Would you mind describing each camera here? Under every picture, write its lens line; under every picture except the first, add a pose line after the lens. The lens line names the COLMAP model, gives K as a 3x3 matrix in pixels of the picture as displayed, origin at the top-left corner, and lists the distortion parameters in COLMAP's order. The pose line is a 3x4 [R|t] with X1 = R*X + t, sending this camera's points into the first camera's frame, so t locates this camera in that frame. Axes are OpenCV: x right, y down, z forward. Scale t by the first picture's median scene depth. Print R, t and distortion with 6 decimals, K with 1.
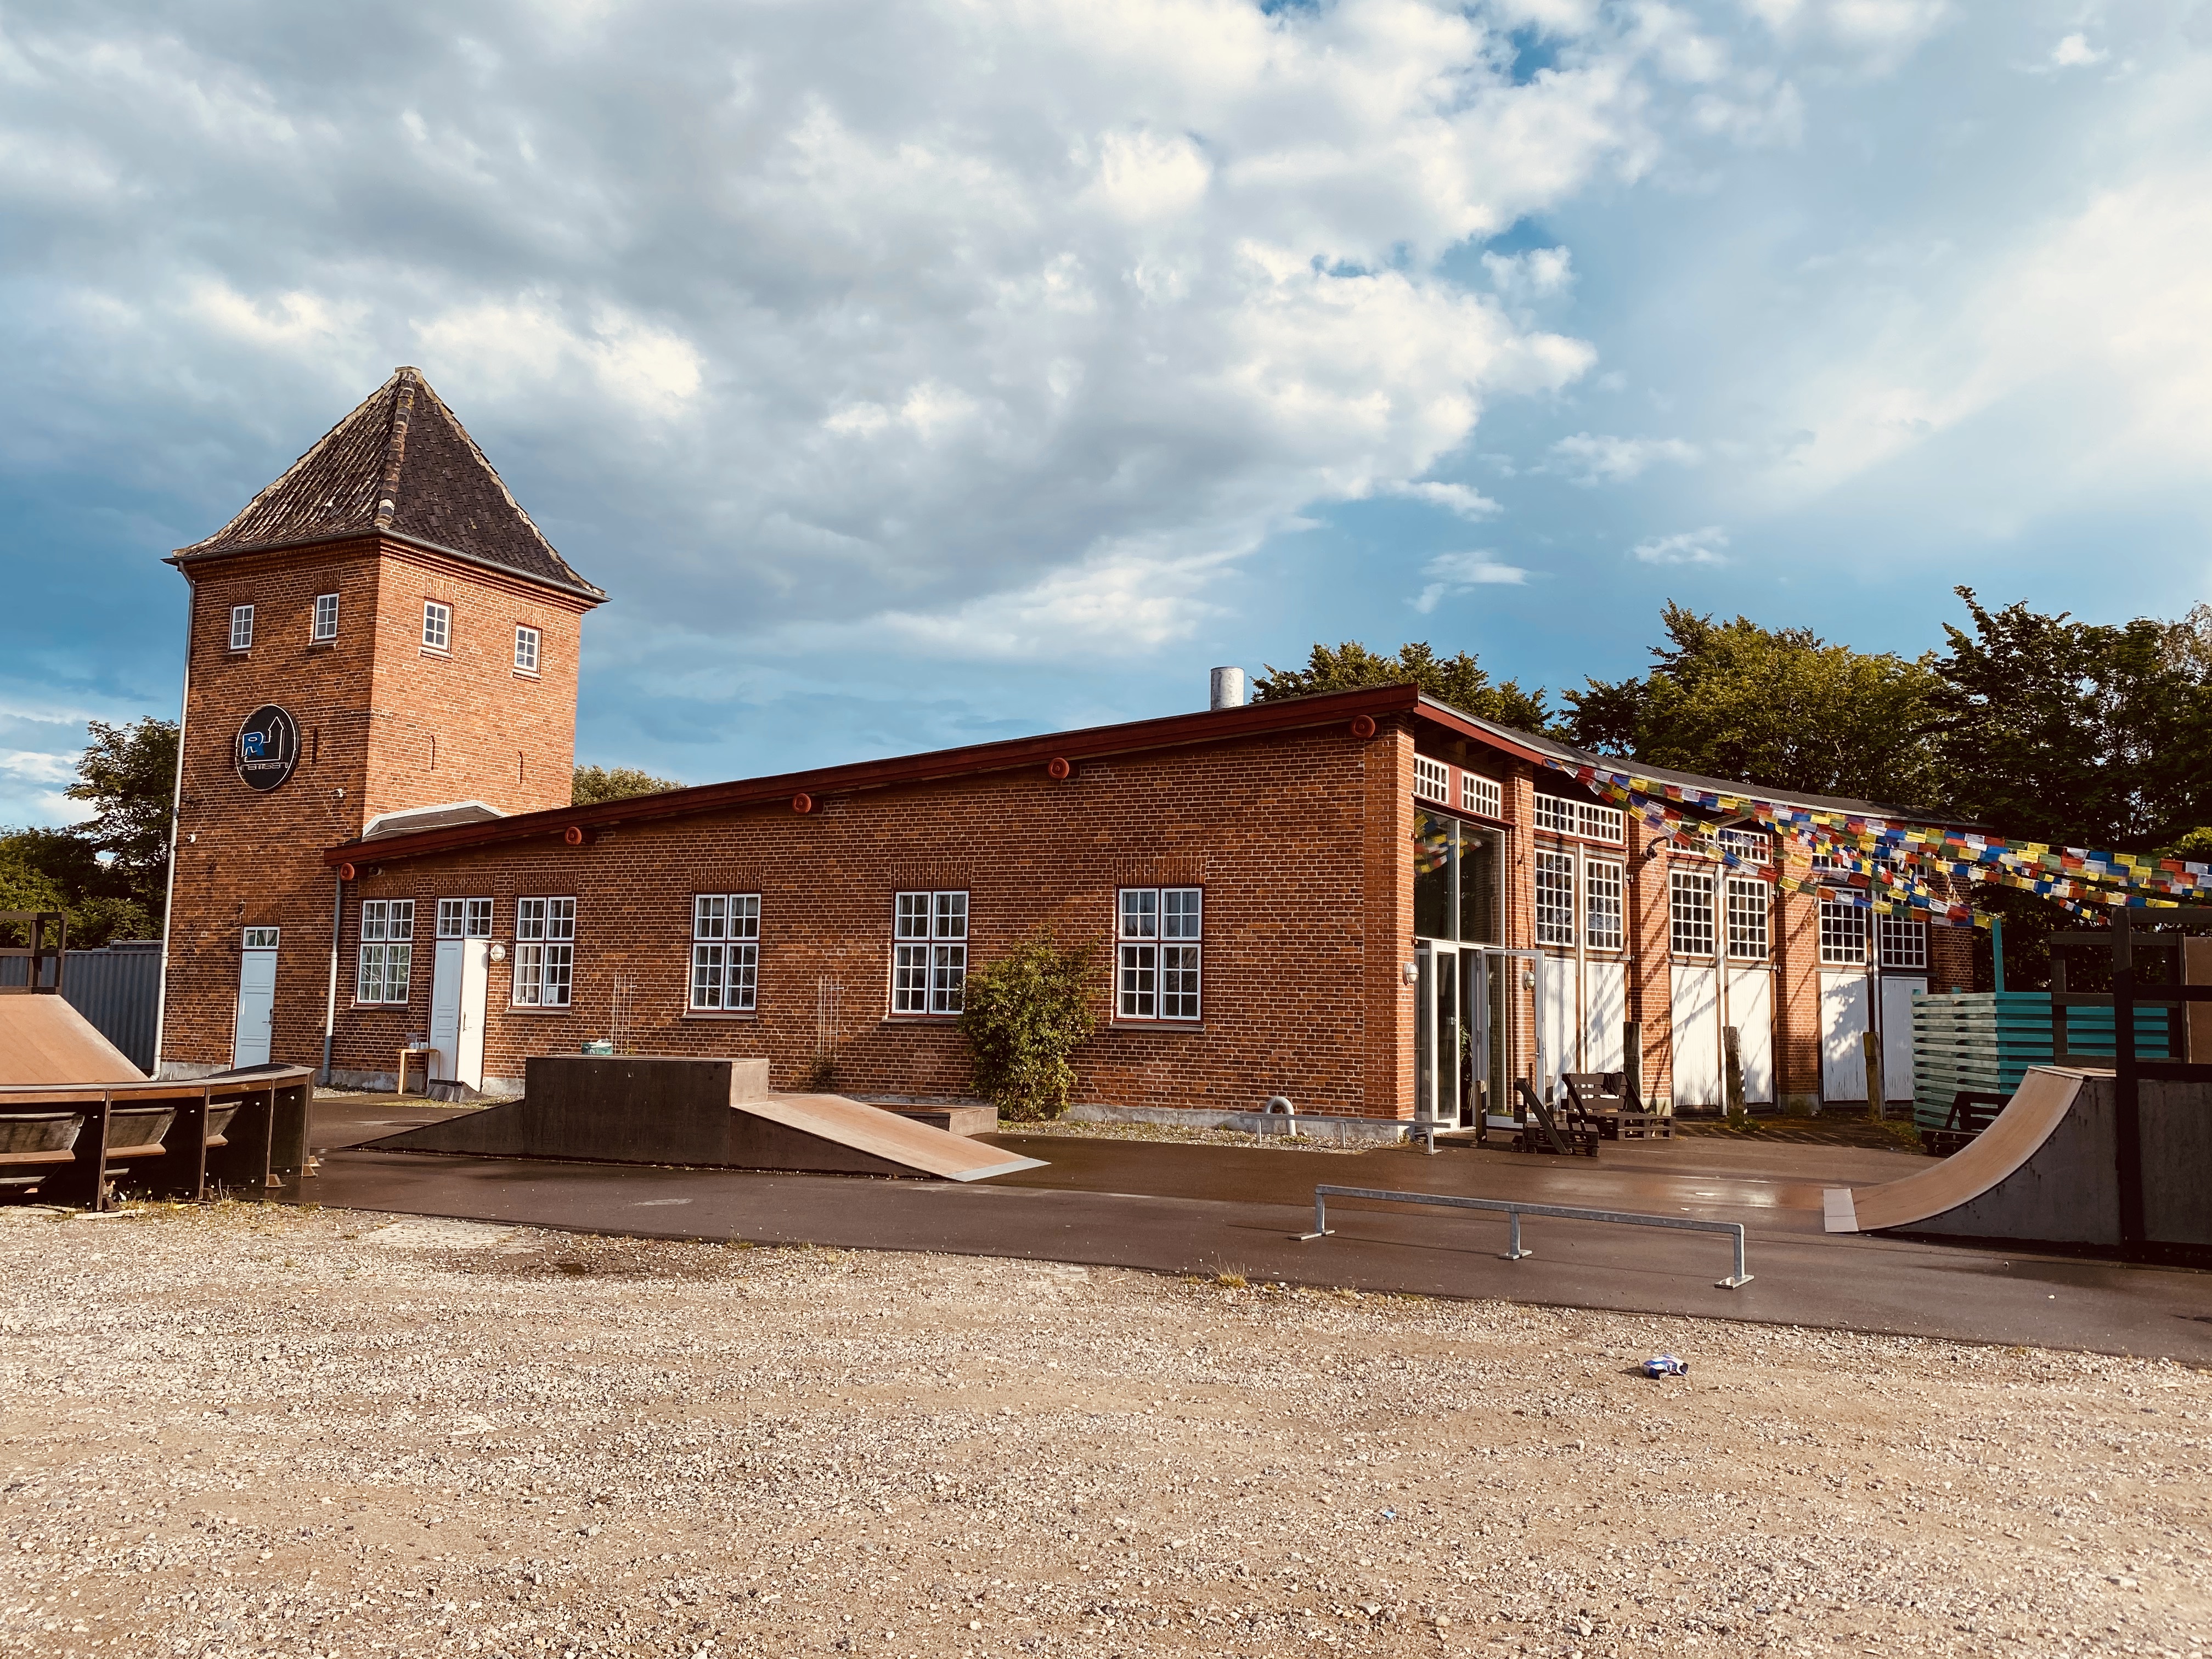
lens RADIAL K [[1665.4, 0, 1104.6], [0, 1665.4, 805.0], [0, 0, 1]] dist [0.092540, -0.184177]
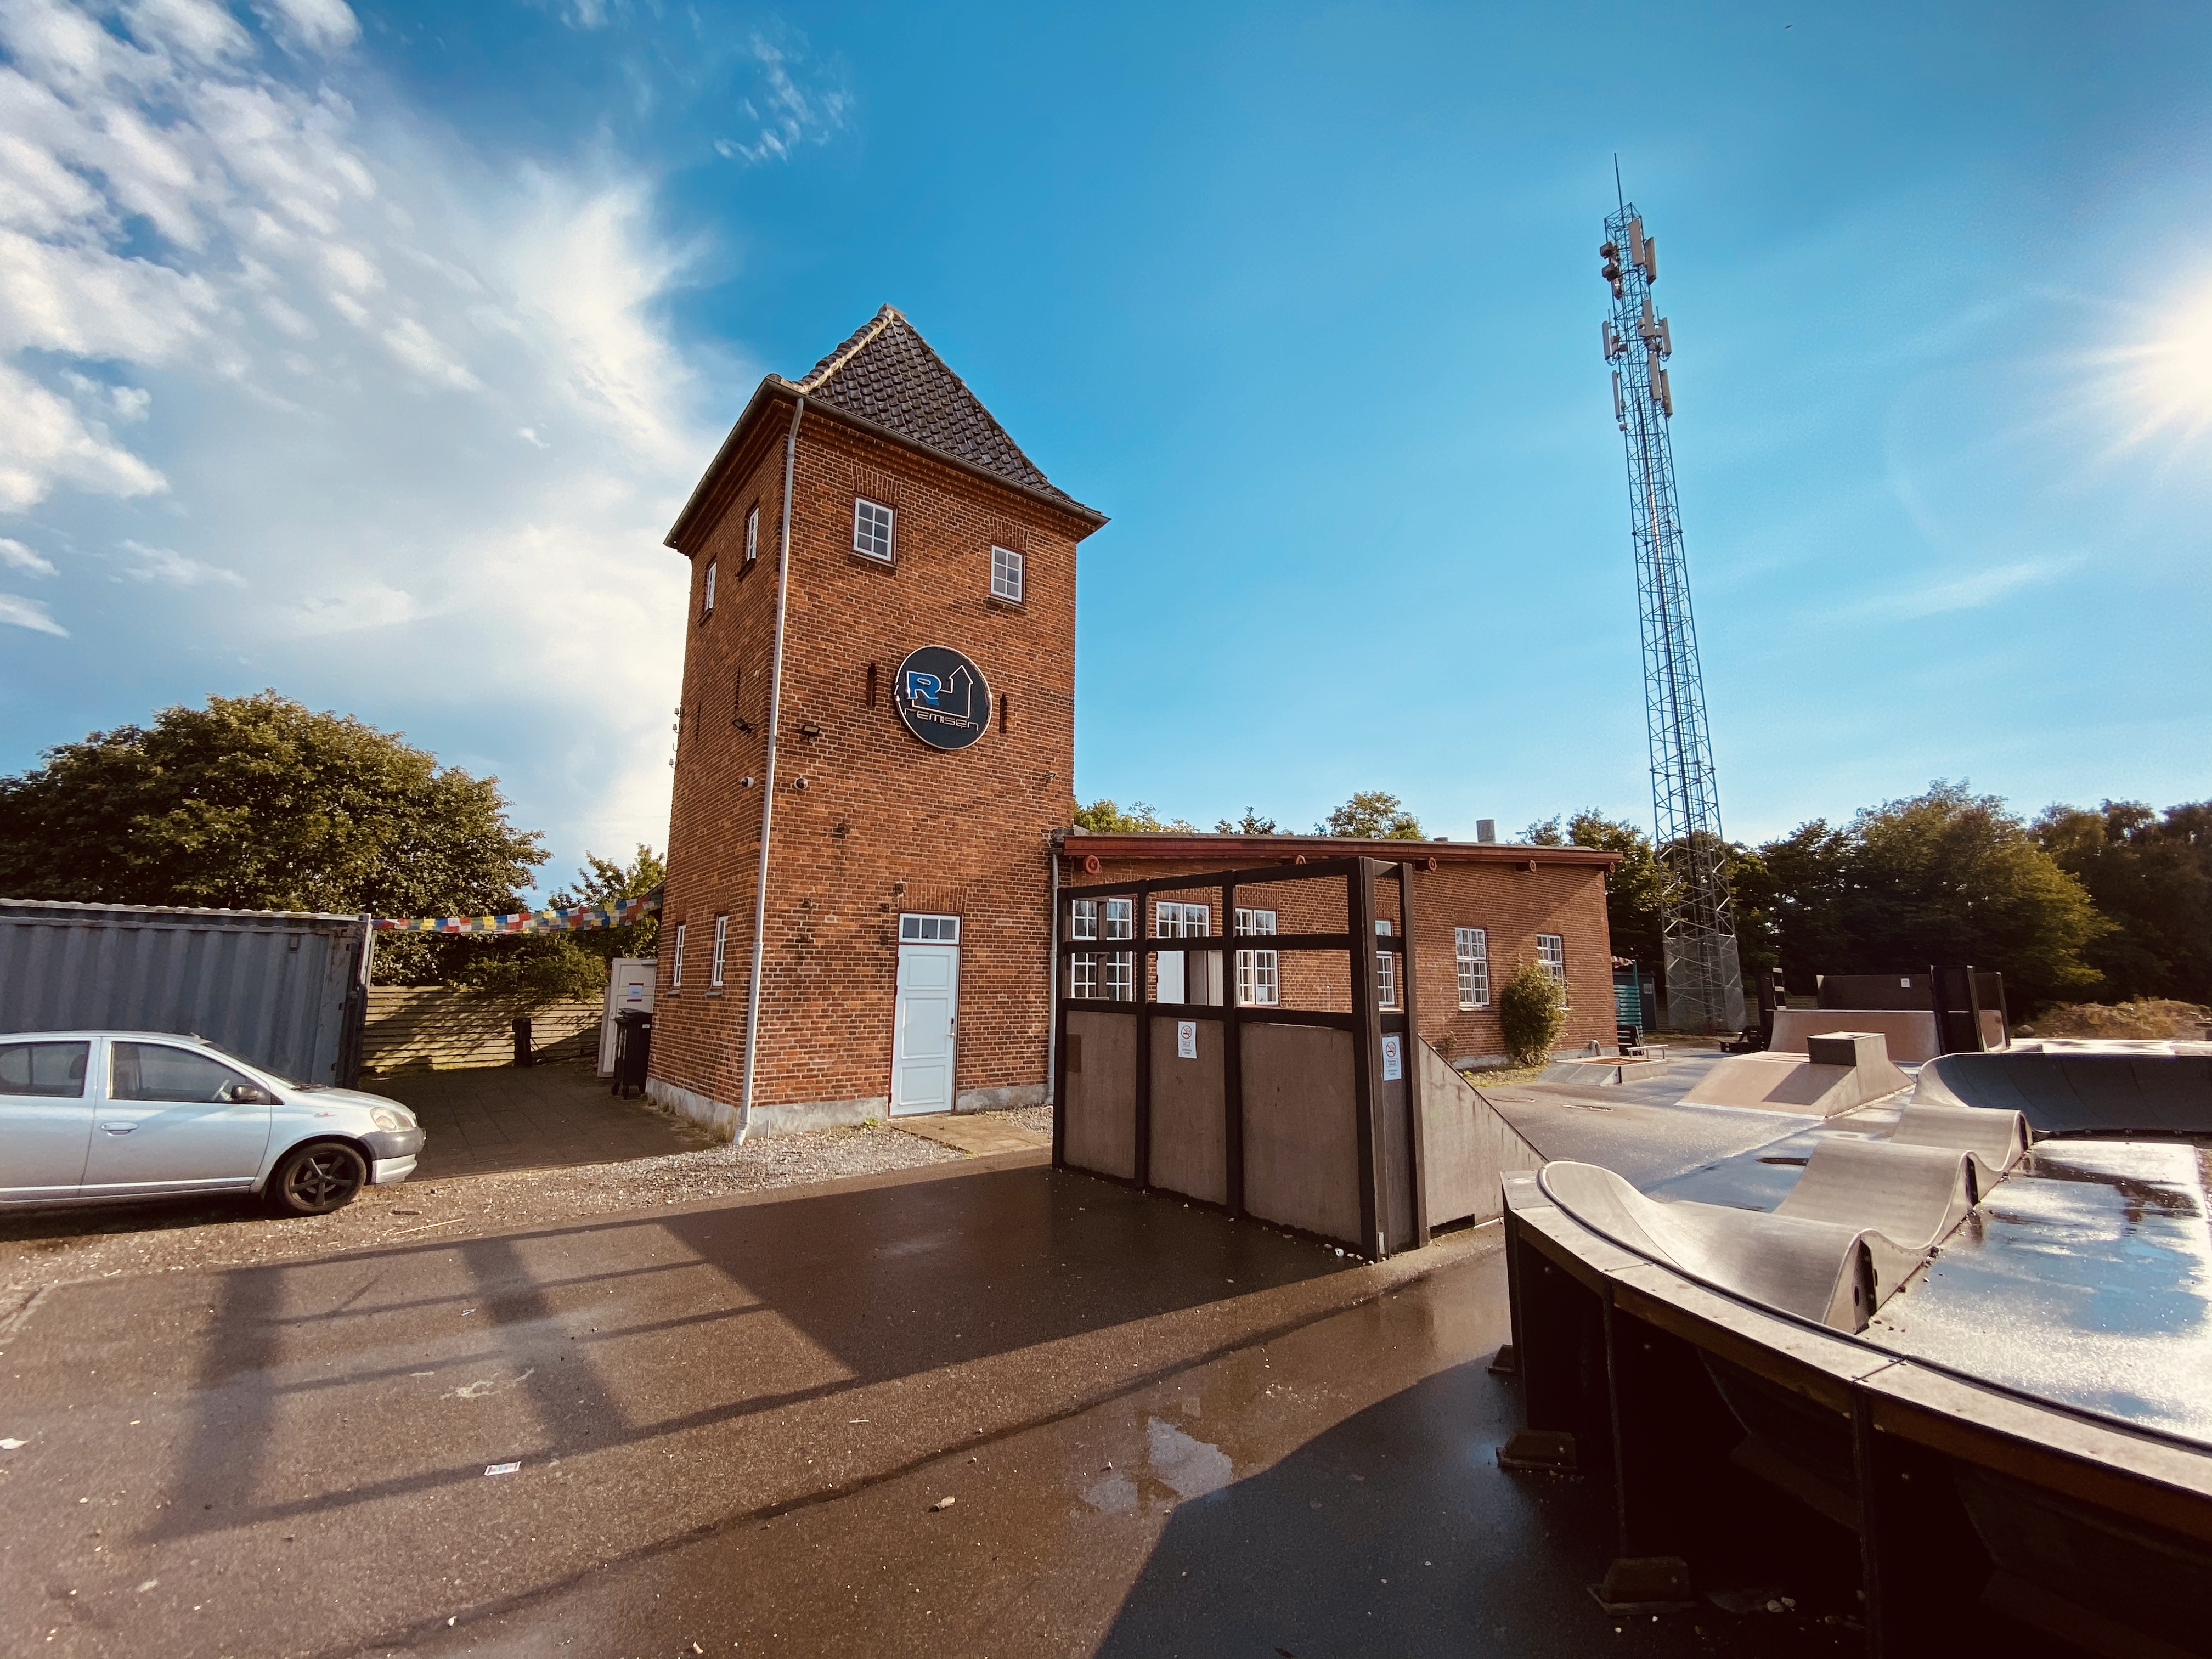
lens RADIAL K [[918.5, 0, 1106.0], [0, 918.5, 829.5], [0, 0, 1]] dist [0.019965, -0.018069]
pose [[0.440512, 0.138641, 0.886977, -0.885449], [-0.103611, 0.989253, -0.103170, 0.070602], [-0.891748, -0.046453, 0.450143, 0.752866]]
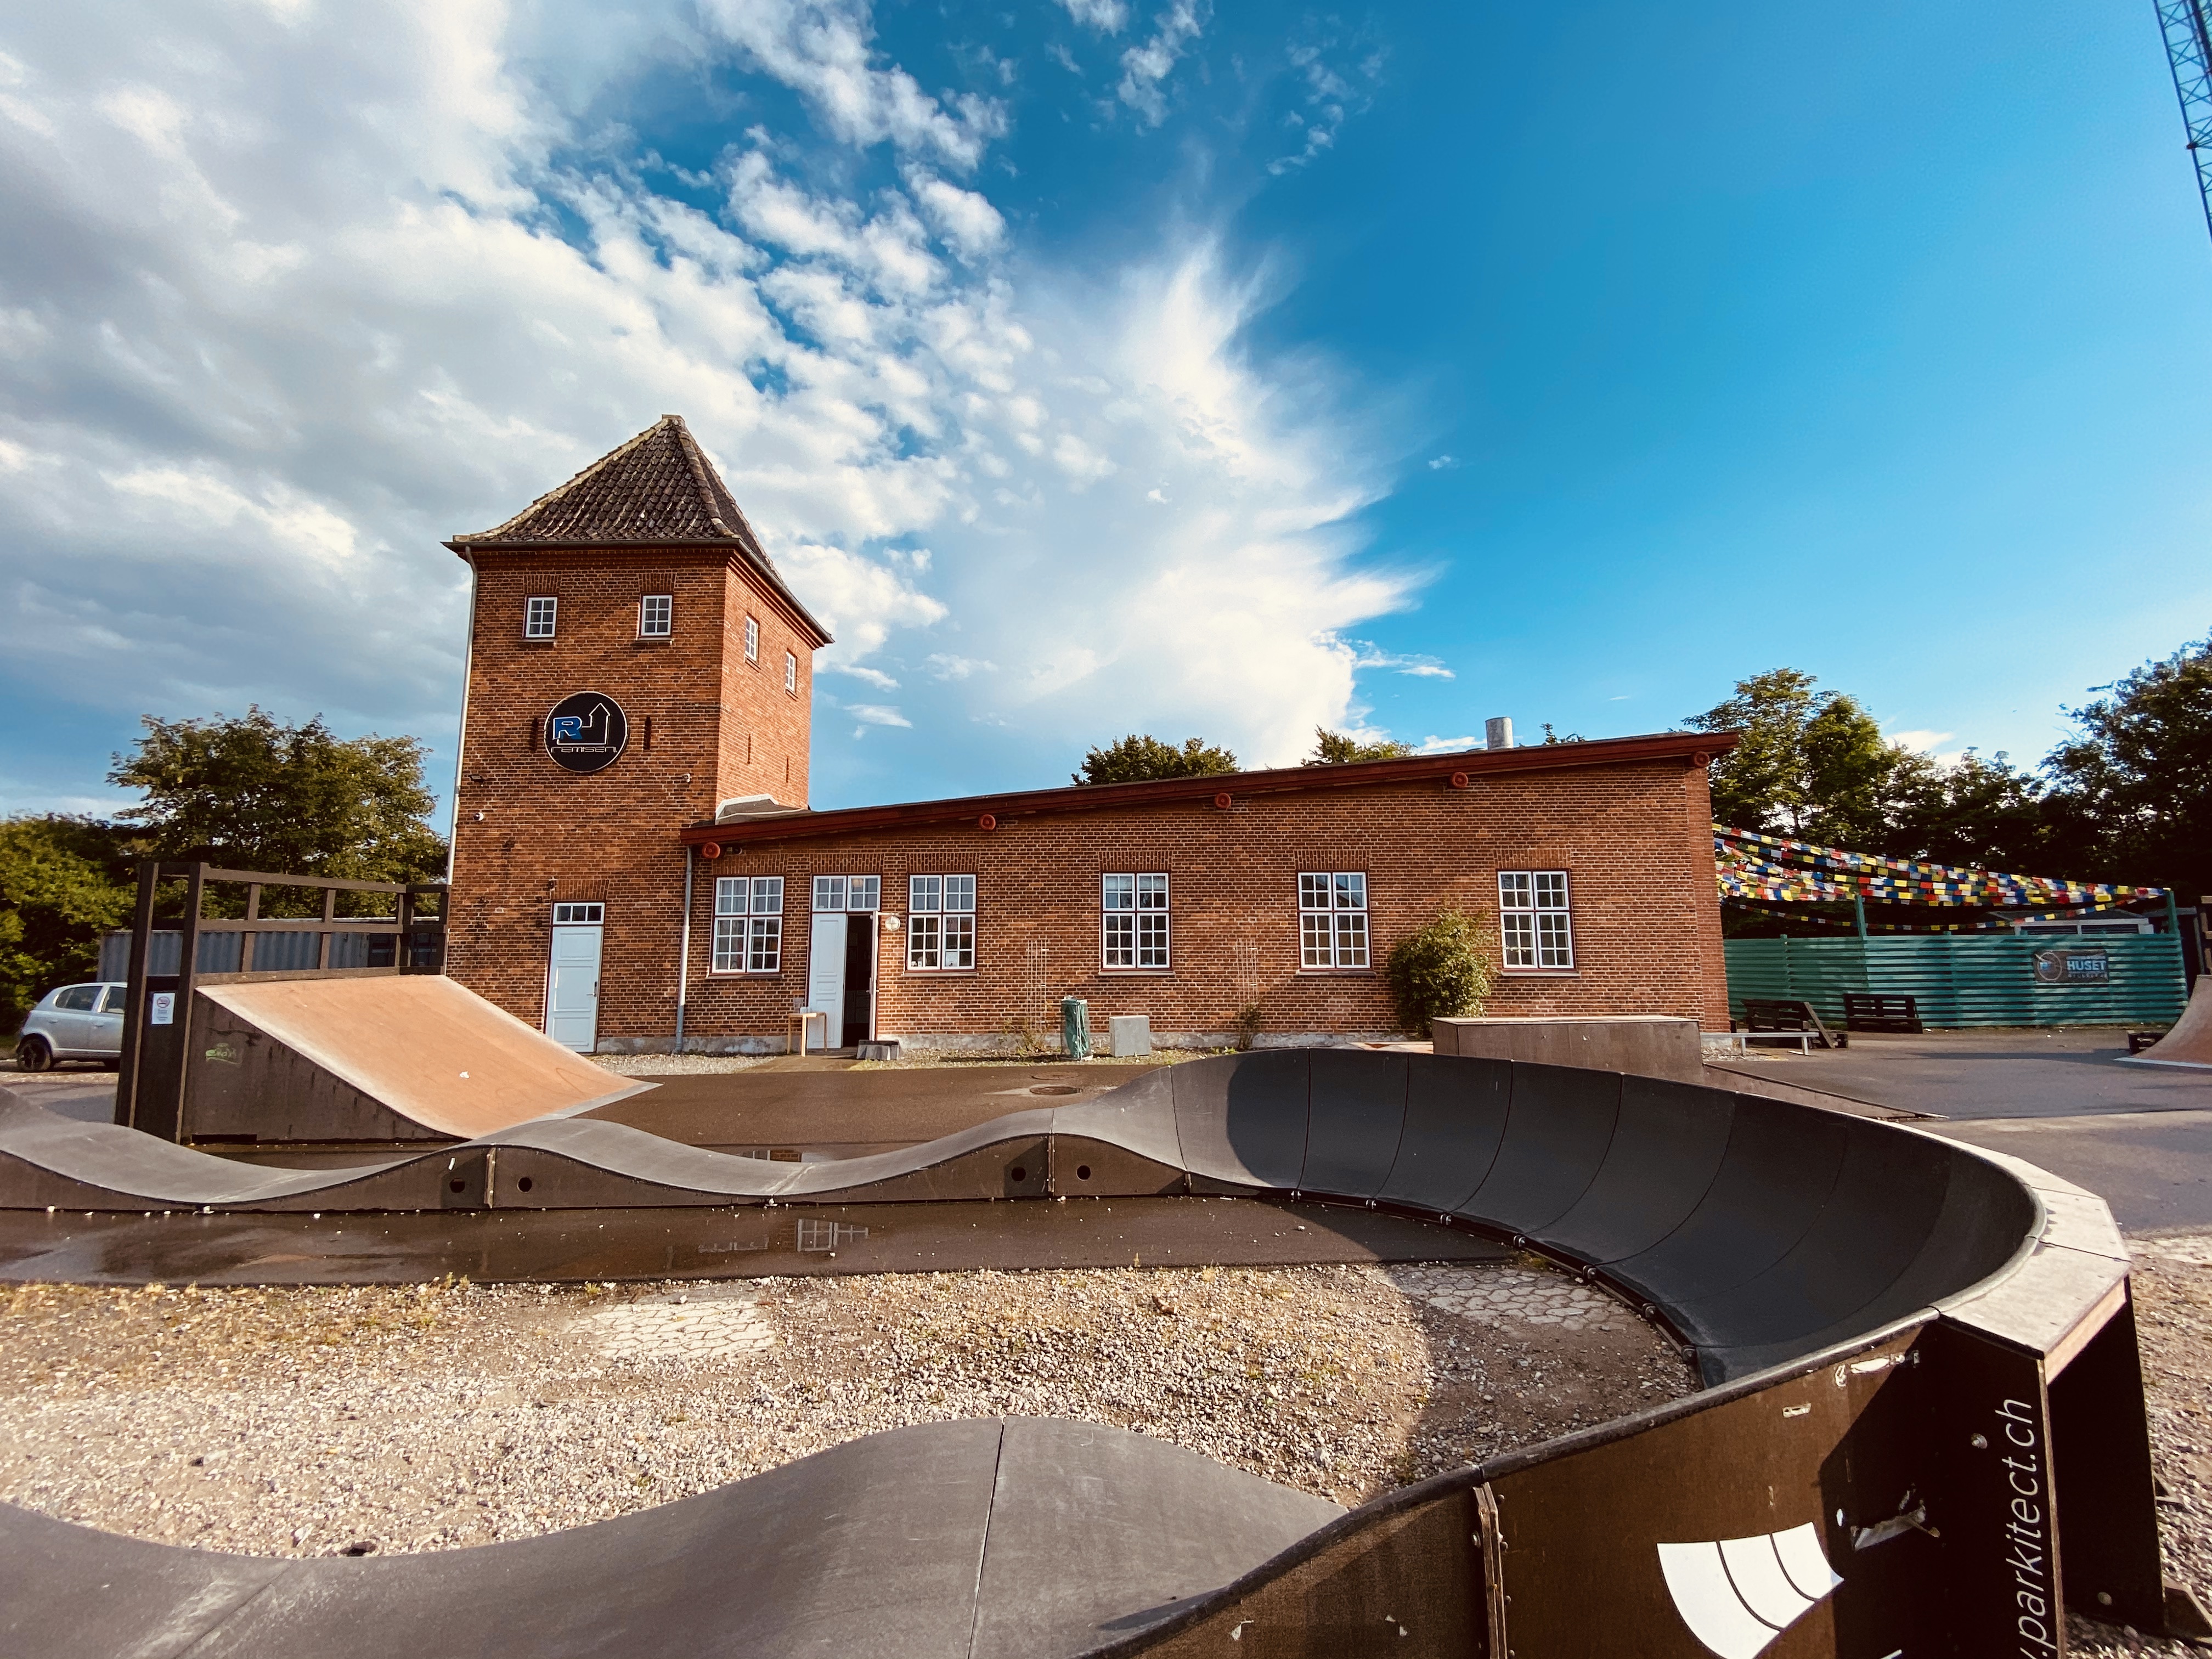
lens RADIAL K [[902.4, 0, 1106.0], [0, 902.4, 829.5], [0, 0, 1]] dist [0.022594, -0.021128]
pose [[0.904940, 0.033527, 0.424217, -0.459472], [-0.026523, 0.999397, -0.022405, 0.031918], [-0.424713, 0.009024, 0.905283, 0.364195]]
